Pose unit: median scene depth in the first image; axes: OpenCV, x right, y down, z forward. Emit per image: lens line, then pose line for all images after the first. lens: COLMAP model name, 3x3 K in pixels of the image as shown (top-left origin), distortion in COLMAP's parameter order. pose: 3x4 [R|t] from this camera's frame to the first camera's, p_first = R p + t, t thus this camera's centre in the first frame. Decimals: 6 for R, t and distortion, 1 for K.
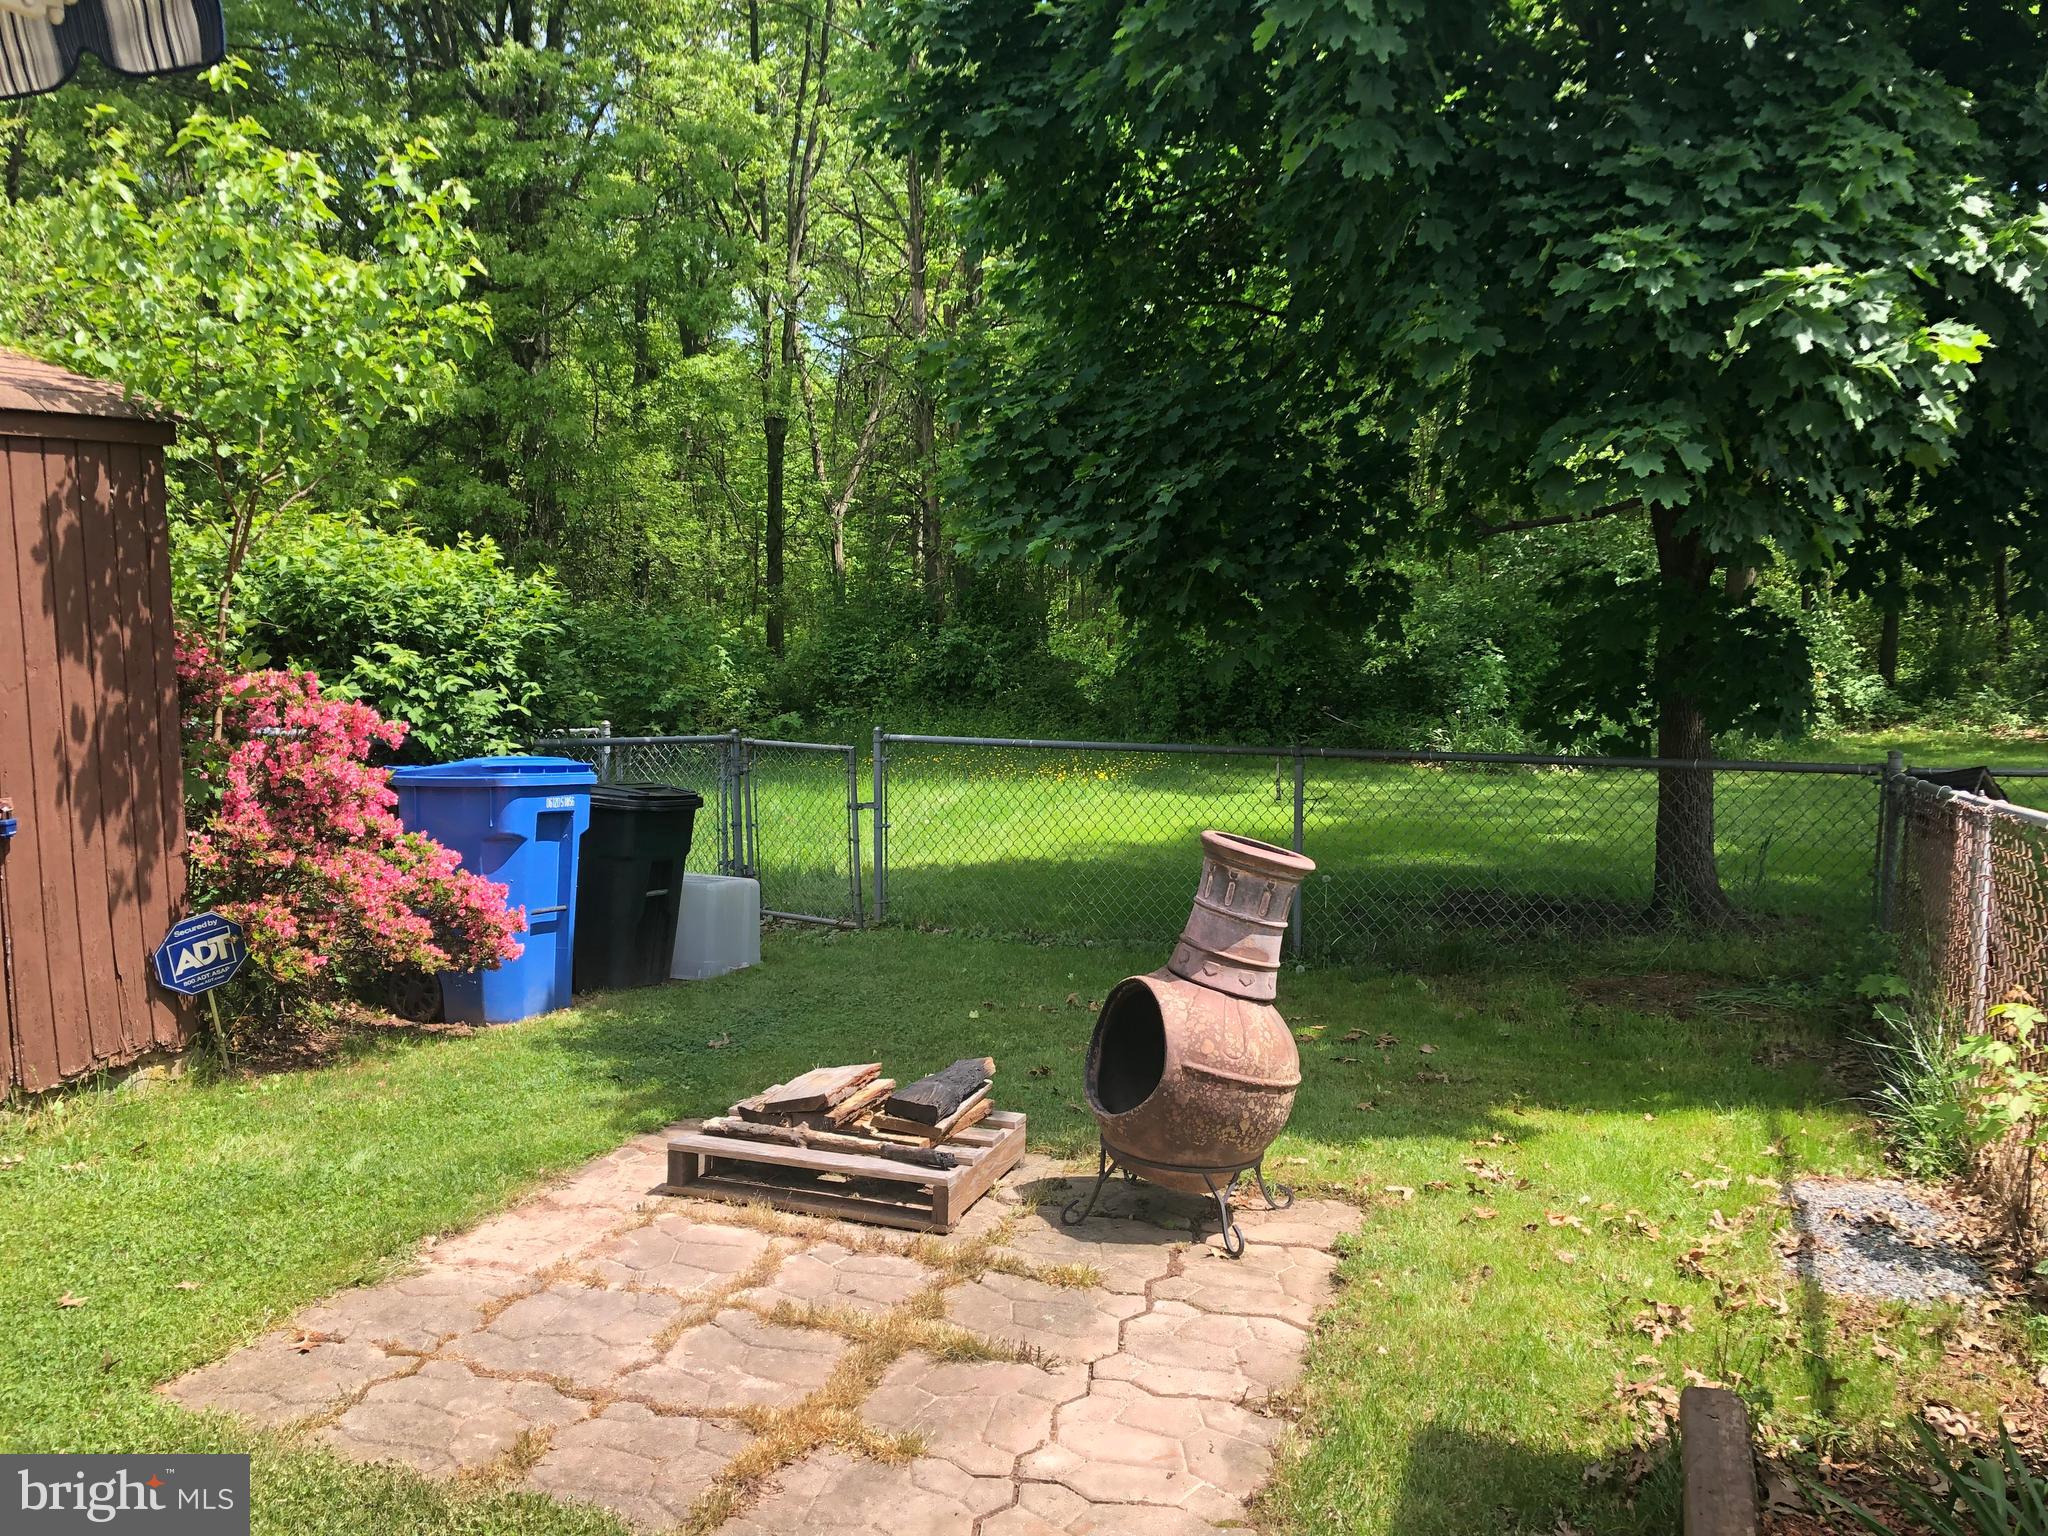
lens RADIAL K [[1692.5, 0, 1024.0], [0, 1692.5, 768.0], [0, 0, 1]] dist [0.006782, -0.000733]
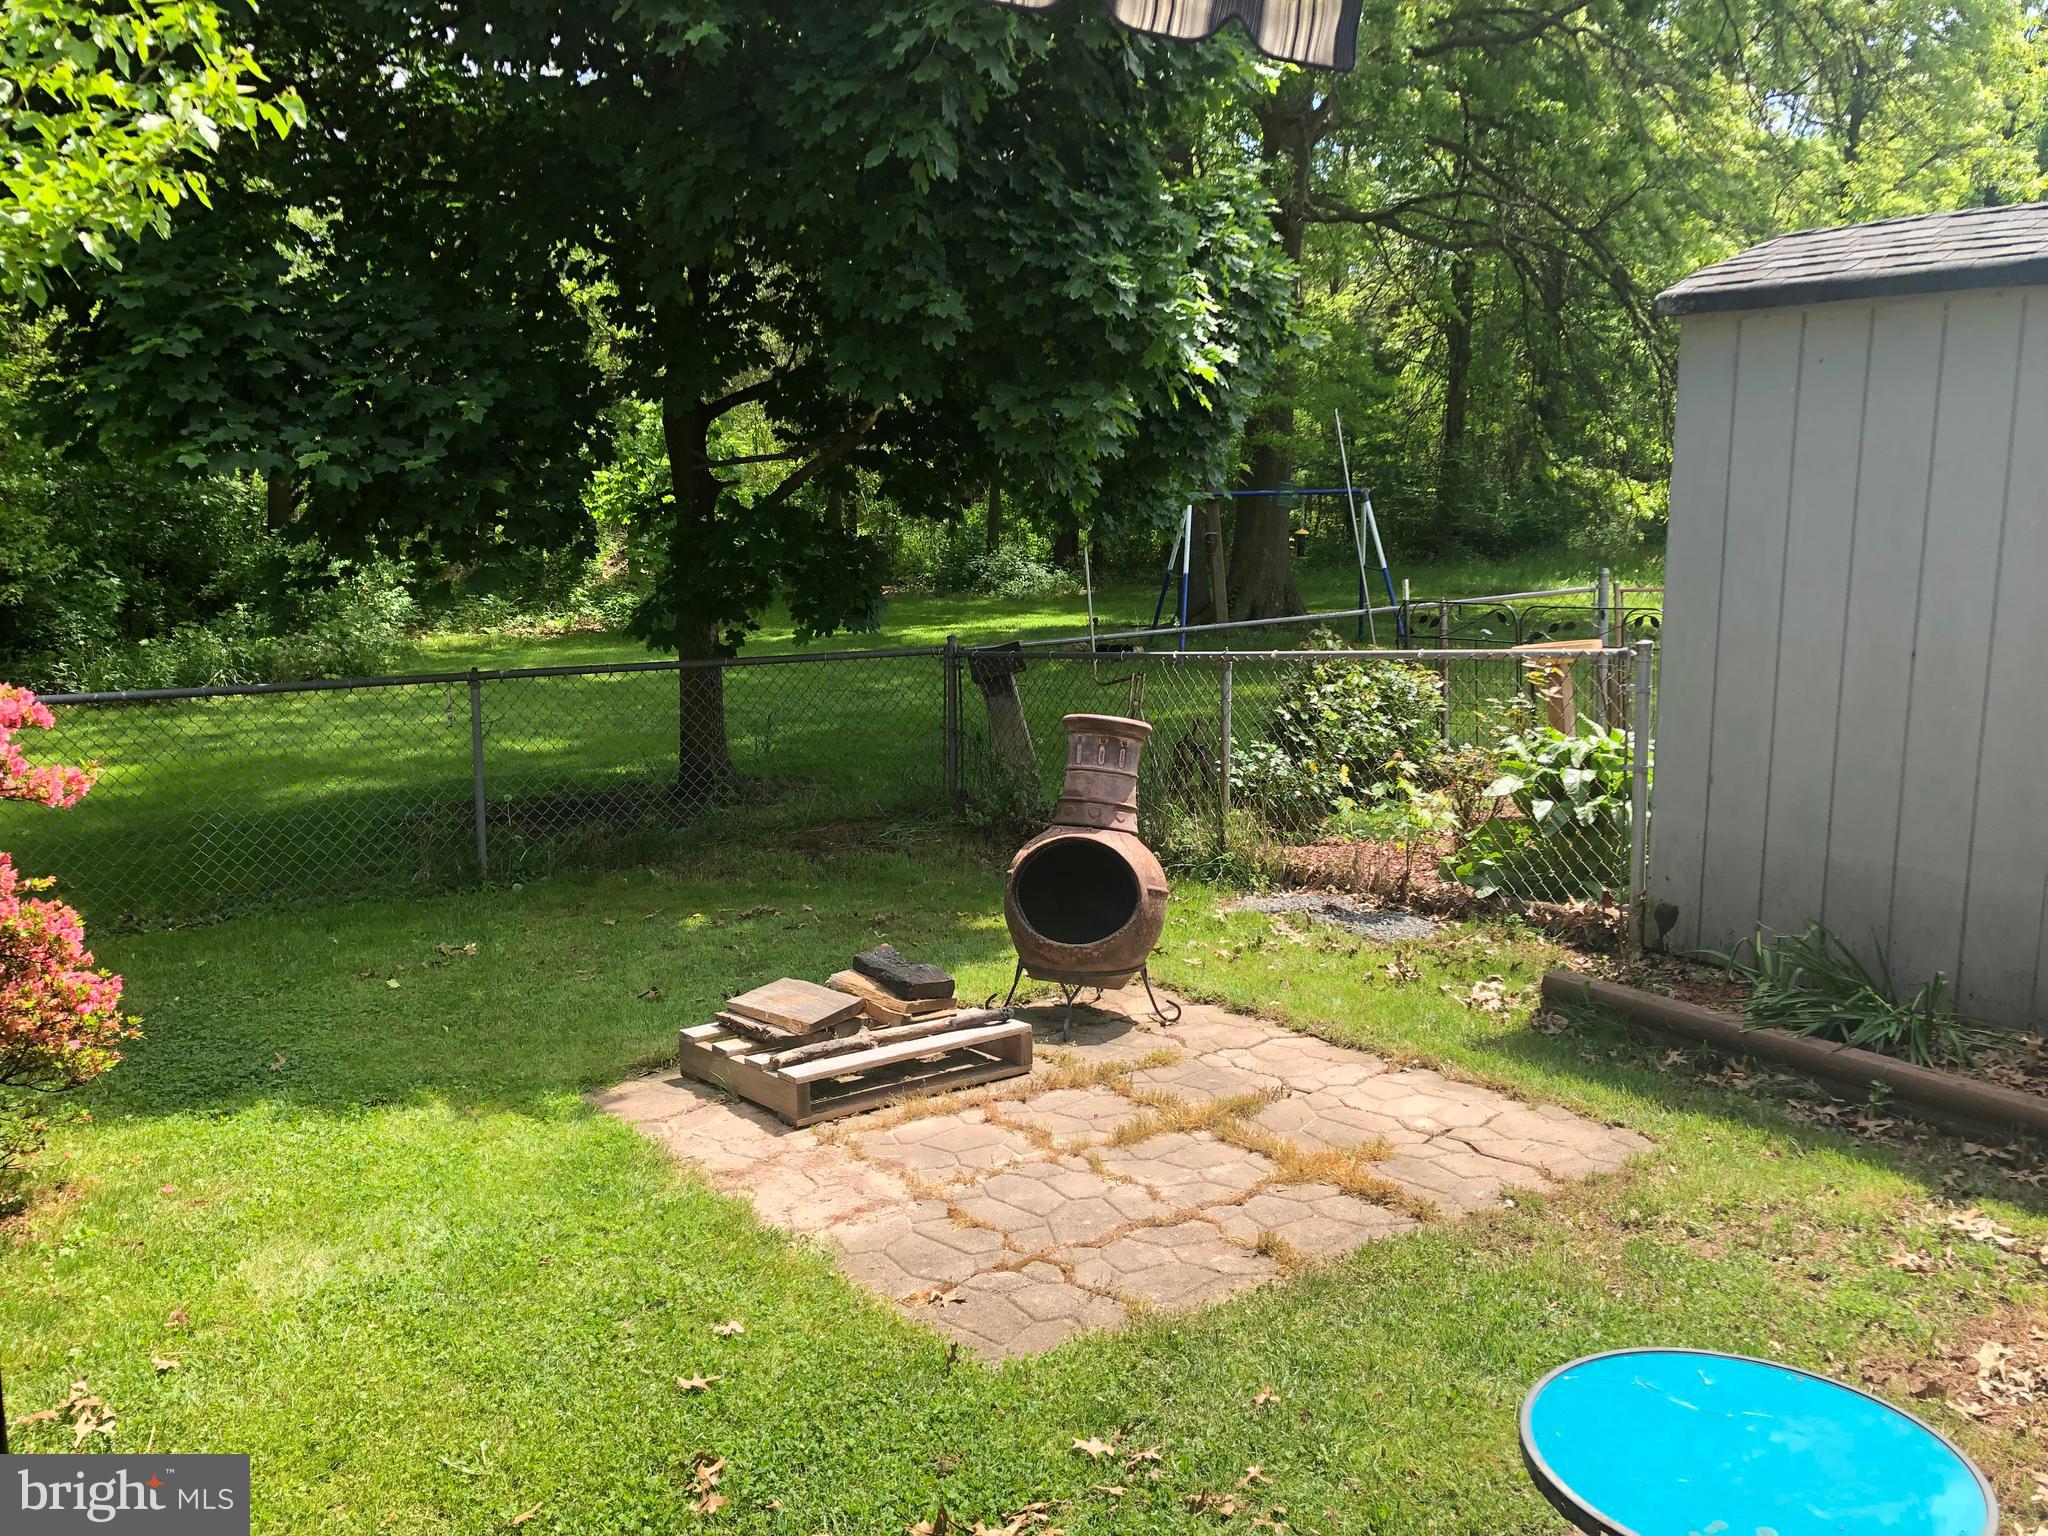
lens RADIAL K [[1692.5, 0, 1024.0], [0, 1692.5, 768.0], [0, 0, 1]] dist [0.006782, -0.000733]
pose [[0.540105, -0.126452, 0.832044, -1.008474], [0.083593, 0.991819, 0.096472, -0.050501], [-0.837436, 0.017448, 0.546257, 0.351566]]
